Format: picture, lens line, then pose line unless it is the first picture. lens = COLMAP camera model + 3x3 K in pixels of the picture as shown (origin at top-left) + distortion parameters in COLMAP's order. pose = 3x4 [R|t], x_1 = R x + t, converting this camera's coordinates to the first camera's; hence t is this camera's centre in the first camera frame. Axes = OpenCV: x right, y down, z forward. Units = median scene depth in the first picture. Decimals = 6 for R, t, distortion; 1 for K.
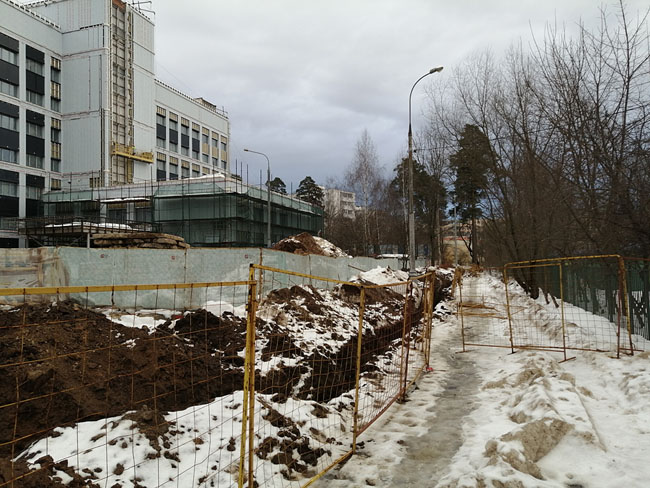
lens RADIAL K [[512.7, 0, 325.8], [0, 512.7, 249.4], [0, 0, 1]] dist [-0.037318, 0.065296]
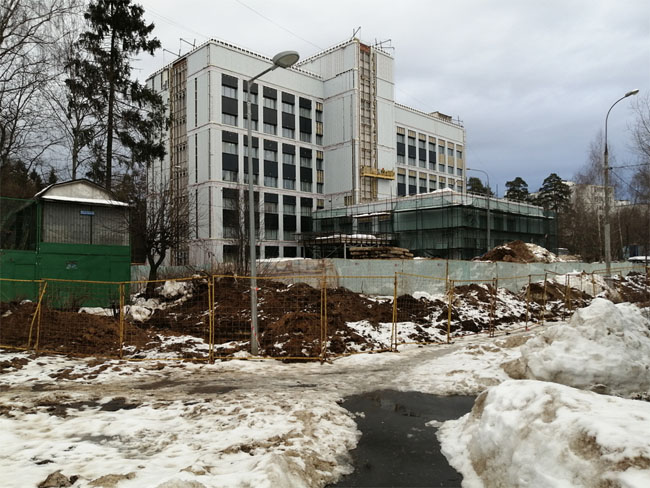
lens RADIAL K [[512.7, 0, 325.8], [0, 512.7, 249.4], [0, 0, 1]] dist [-0.037318, 0.065296]
pose [[0.893019, -0.009523, -0.449918, 0.054227], [0.008298, 0.999955, -0.004694, -0.006425], [0.449942, 0.000459, 0.893058, -0.129233]]
